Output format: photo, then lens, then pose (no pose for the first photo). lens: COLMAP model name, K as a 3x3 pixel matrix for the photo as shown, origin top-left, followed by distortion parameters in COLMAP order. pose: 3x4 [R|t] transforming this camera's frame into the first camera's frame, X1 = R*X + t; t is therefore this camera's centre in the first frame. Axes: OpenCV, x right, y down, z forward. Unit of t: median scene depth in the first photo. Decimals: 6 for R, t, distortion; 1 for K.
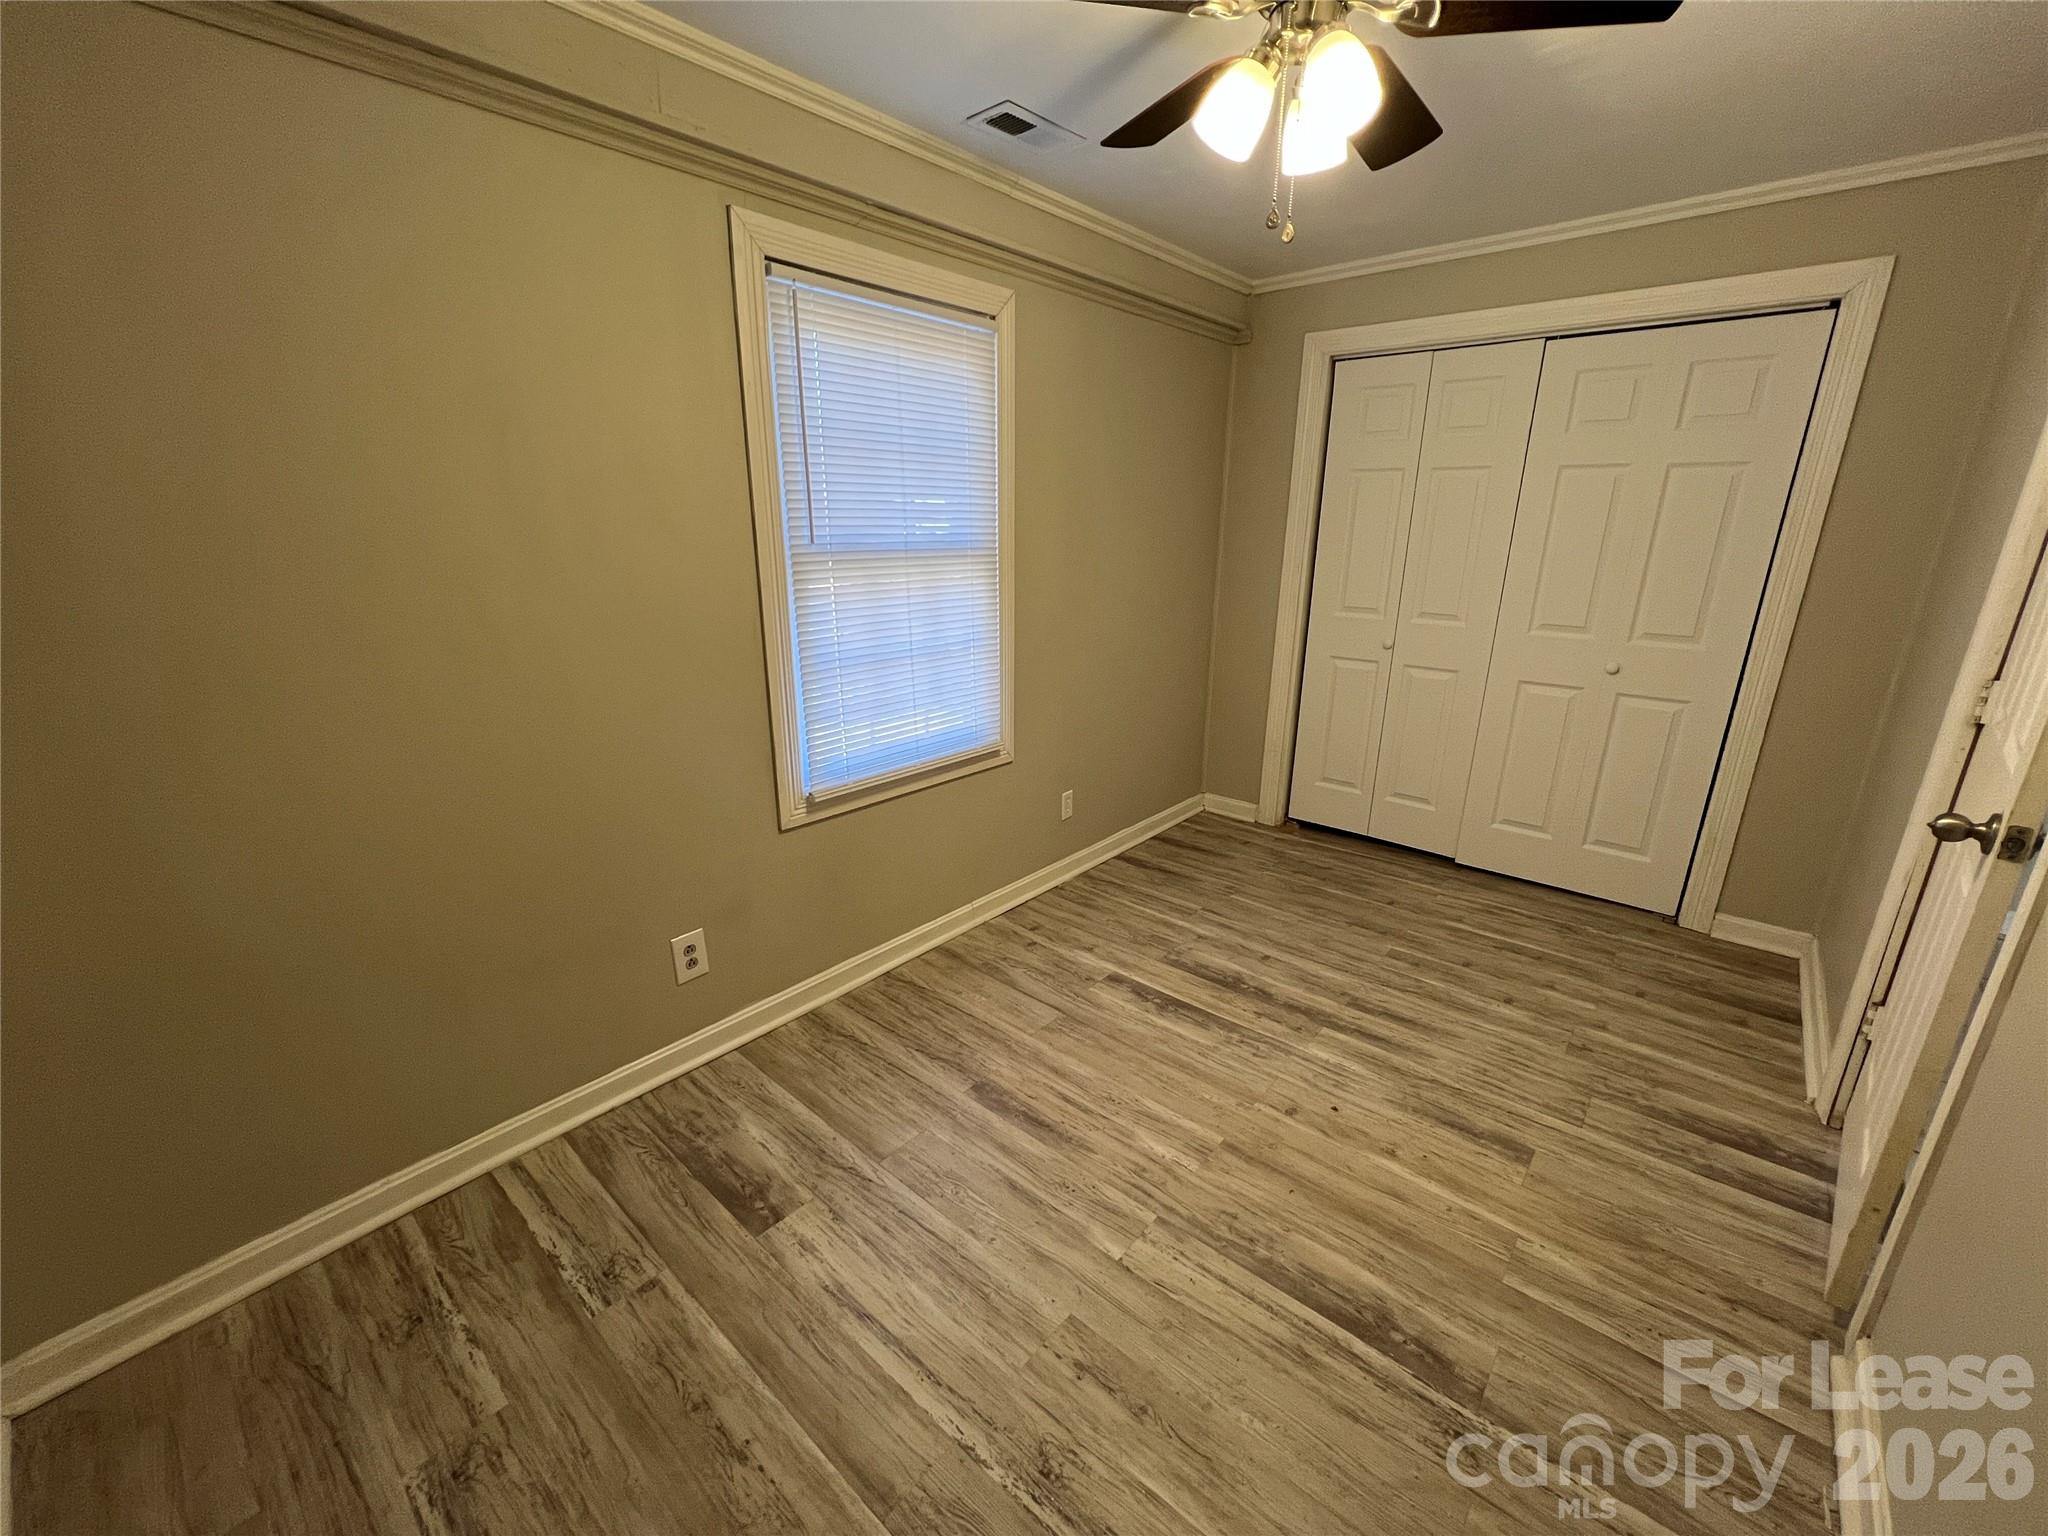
lens RADIAL K [[821.5, 0, 1022.3], [0, 821.5, 778.8], [0, 0, 1]] dist [-0.000666, -0.000081]
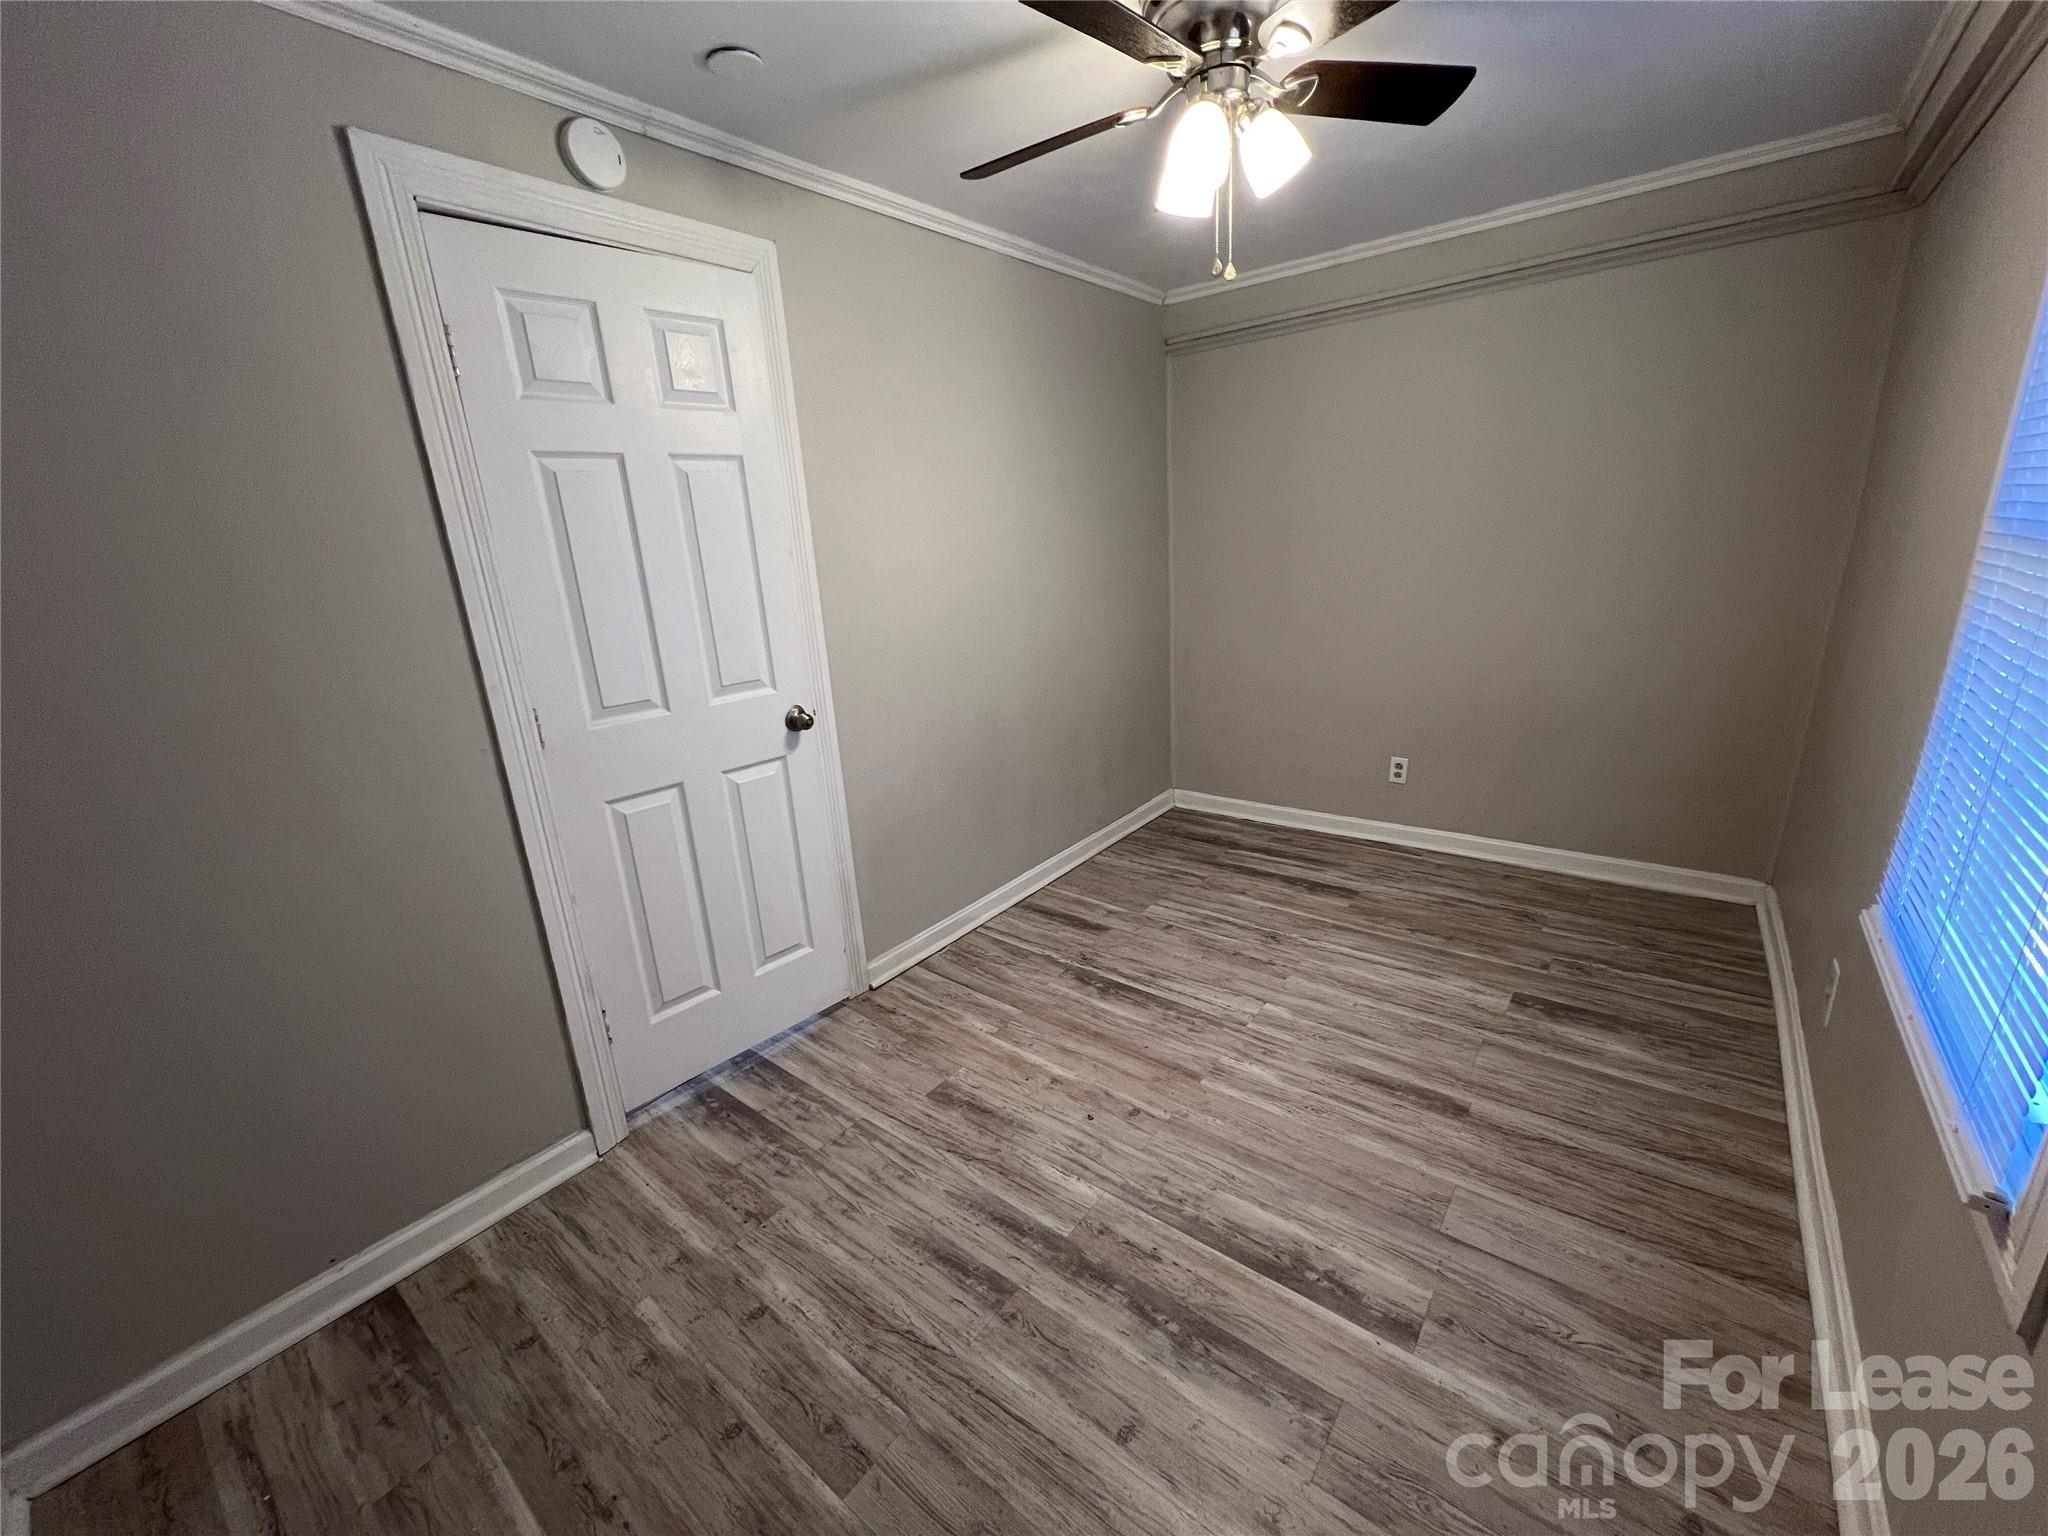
lens RADIAL K [[821.5, 0, 1022.9], [0, 821.5, 769.6], [0, 0, 1]] dist [-0.000666, -0.000081]
pose [[-0.997184, 0.068273, -0.031039, 0.477056], [0.039421, 0.829239, 0.557502, -0.520459], [0.063801, 0.554708, -0.829595, 1.630913]]
